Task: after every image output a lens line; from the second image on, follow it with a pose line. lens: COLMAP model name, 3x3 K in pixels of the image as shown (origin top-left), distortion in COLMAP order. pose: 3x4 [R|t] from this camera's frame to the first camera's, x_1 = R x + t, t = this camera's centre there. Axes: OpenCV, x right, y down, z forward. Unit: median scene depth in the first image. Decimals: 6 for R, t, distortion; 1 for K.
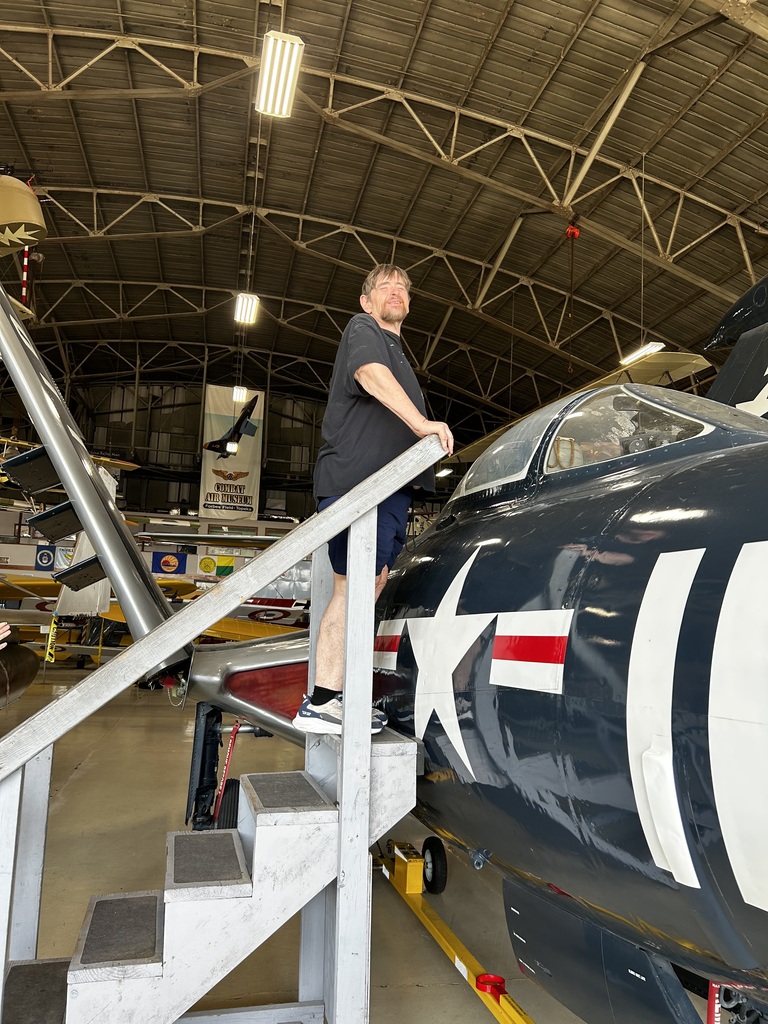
lens RADIAL K [[800.5, 0, 384.0], [0, 800.5, 512.0], [0, 0, 1]] dist [0.066353, -0.057144]
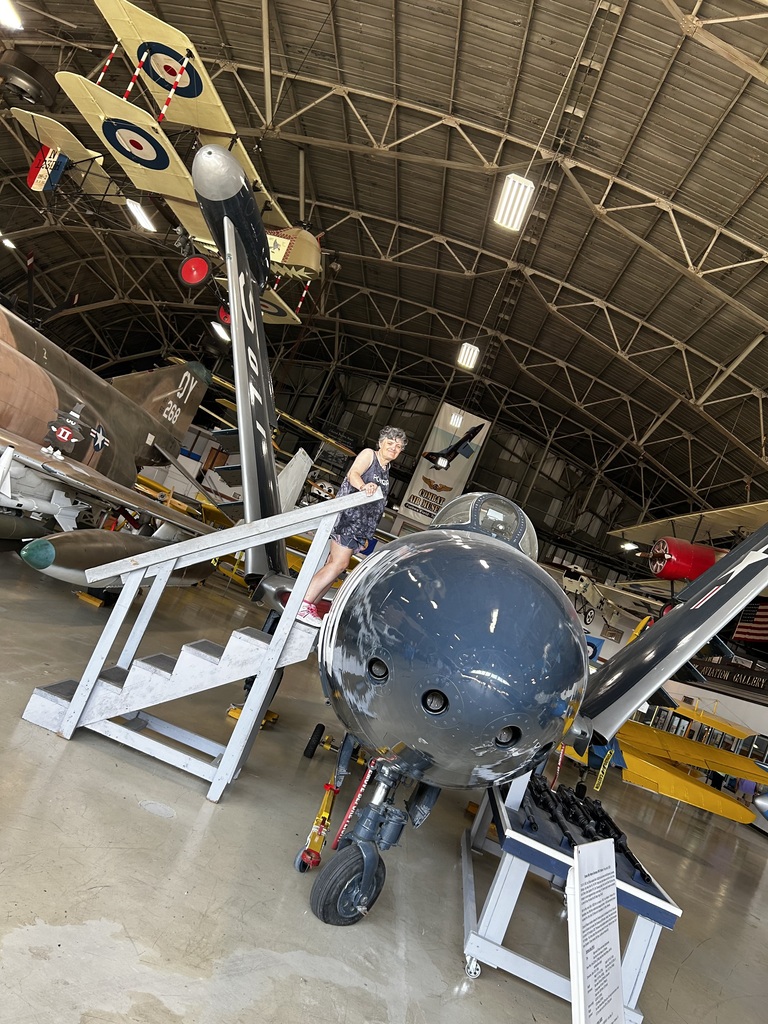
lens RADIAL K [[800.5, 0, 384.0], [0, 800.5, 512.0], [0, 0, 1]] dist [0.066353, -0.057144]
pose [[0.910218, 0.312074, -0.272236, 0.074584], [-0.319933, 0.947301, 0.016233, -0.009250], [0.262955, 0.072322, 0.962094, -0.103932]]
